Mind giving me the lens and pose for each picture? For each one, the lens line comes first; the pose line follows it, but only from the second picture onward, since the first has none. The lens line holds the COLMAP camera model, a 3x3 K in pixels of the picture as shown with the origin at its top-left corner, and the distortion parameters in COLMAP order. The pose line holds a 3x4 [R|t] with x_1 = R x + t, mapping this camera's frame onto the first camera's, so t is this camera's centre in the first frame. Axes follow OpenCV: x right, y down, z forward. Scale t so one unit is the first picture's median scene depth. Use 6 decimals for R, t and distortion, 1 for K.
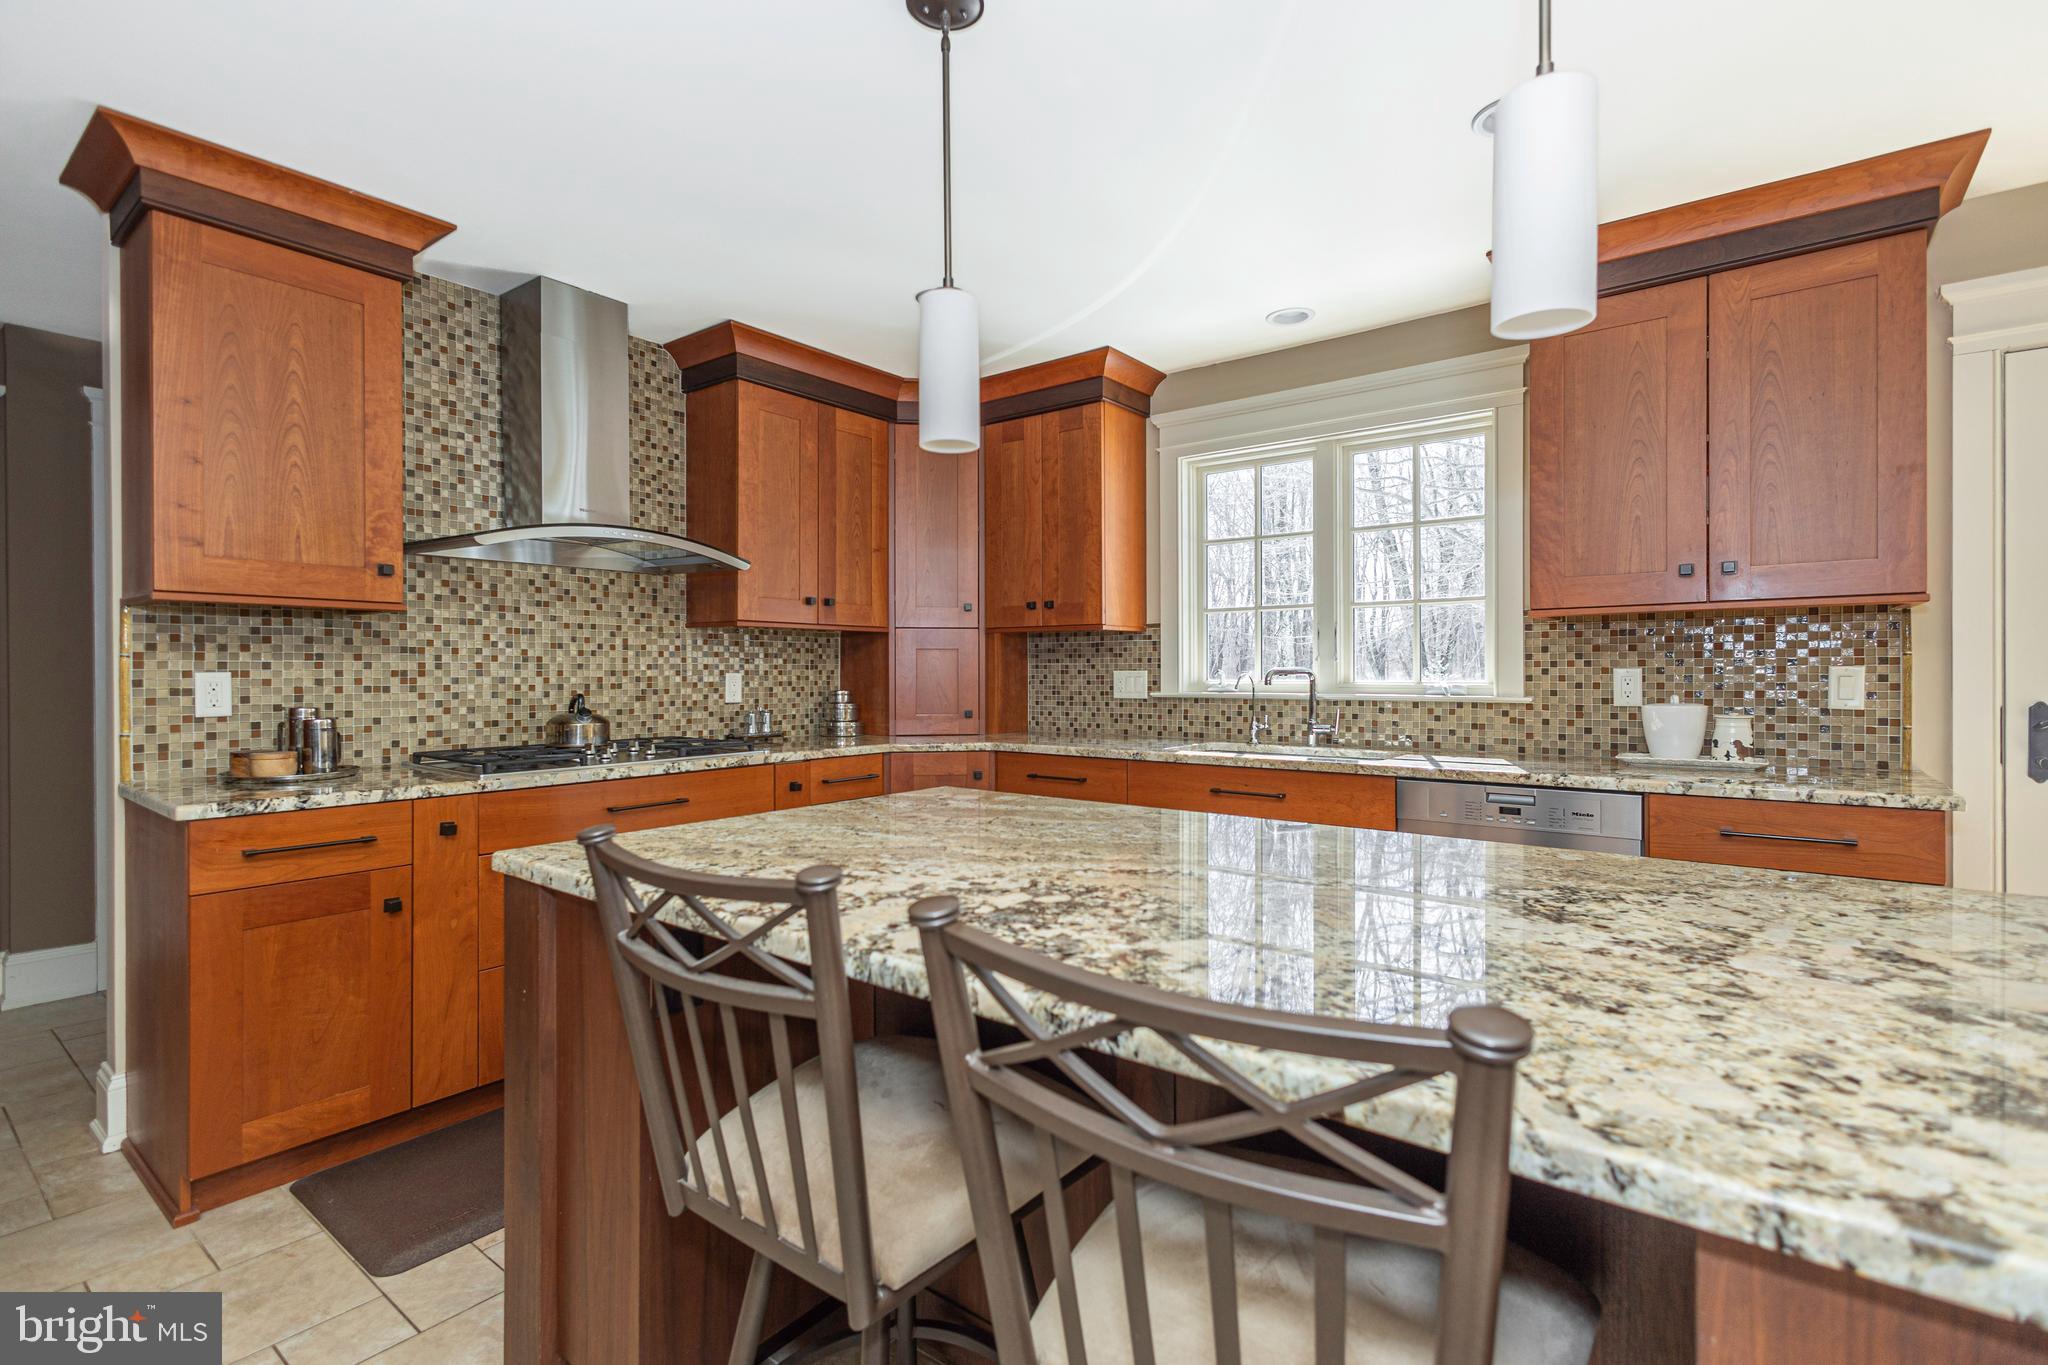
lens RADIAL K [[954.0, 0, 1027.6], [0, 954.0, 671.6], [0, 0, 1]] dist [0.014407, -0.005018]
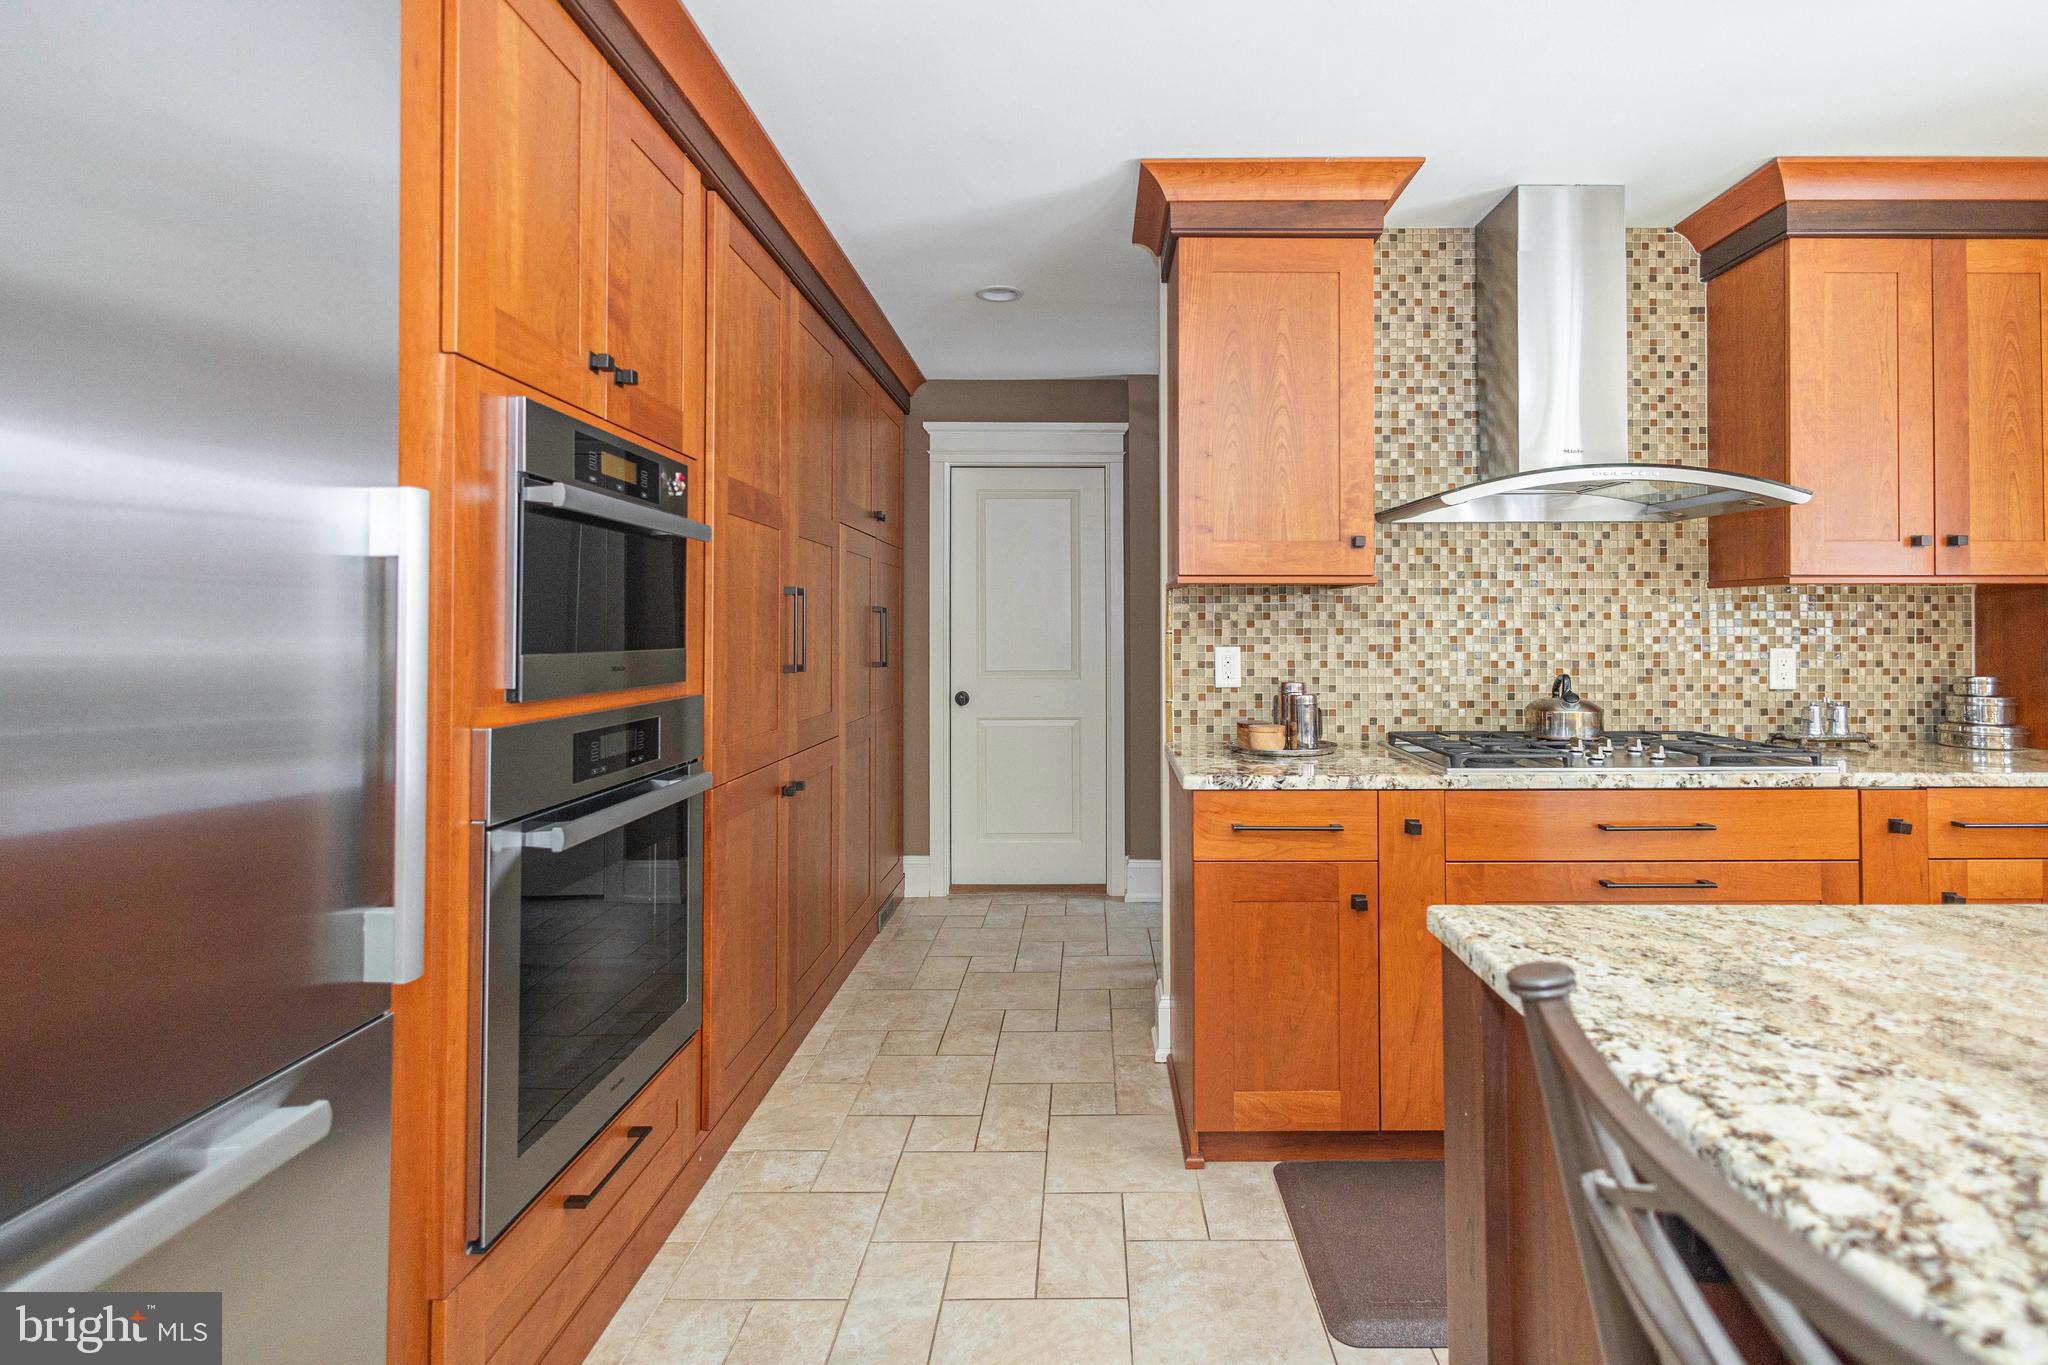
lens RADIAL K [[954.0, 0, 1084.9], [0, 954.0, 619.7], [0, 0, 1]] dist [0.014407, -0.005018]
pose [[0.612959, -0.008675, -0.790067, -0.064855], [-0.000098, 0.999939, -0.011055, -0.013681], [0.790114, 0.006853, 0.612921, 0.154583]]
